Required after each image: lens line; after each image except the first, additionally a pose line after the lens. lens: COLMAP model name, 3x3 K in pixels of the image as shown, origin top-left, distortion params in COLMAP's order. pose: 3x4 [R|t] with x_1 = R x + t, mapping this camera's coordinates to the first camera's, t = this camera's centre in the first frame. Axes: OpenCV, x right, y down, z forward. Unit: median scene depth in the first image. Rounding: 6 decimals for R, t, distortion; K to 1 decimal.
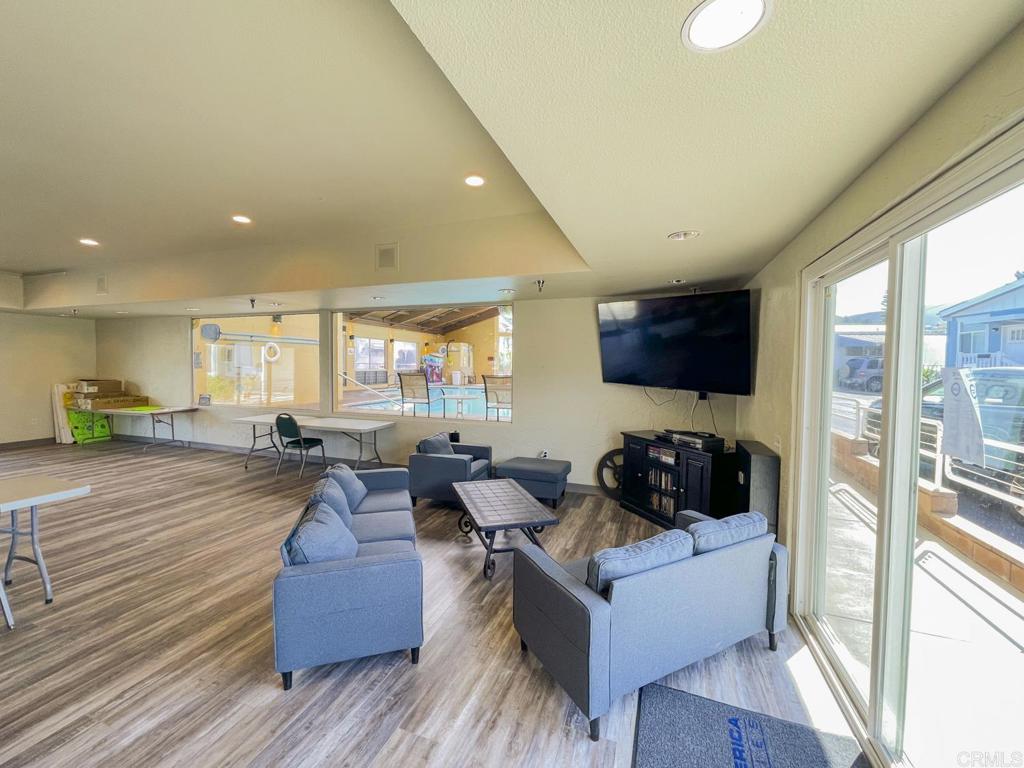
lens RADIAL K [[414.9, 0, 513.2], [0, 414.9, 379.6], [0, 0, 1]] dist [-0.002520, 0.000120]
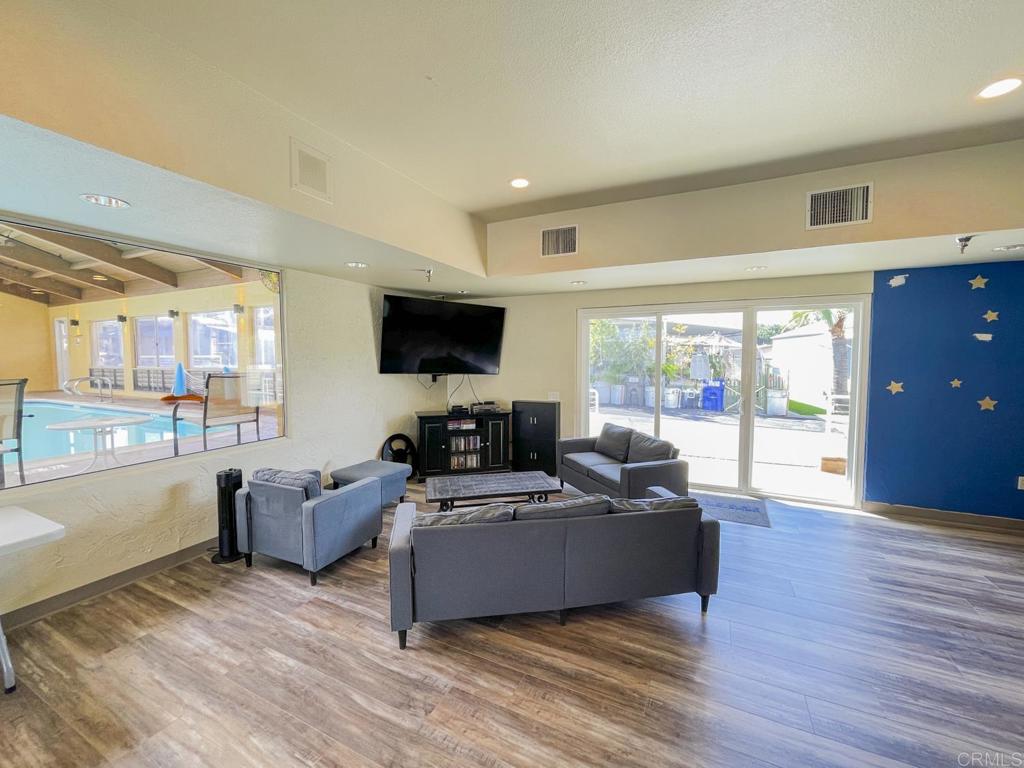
lens RADIAL K [[414.9, 0, 513.6], [0, 414.9, 382.1], [0, 0, 1]] dist [-0.002520, 0.000120]
pose [[0.101712, -0.079277, 0.991650, -0.871046], [0.034726, 0.996495, 0.076103, -0.042014], [-0.994208, 0.026696, 0.104108, 0.681169]]
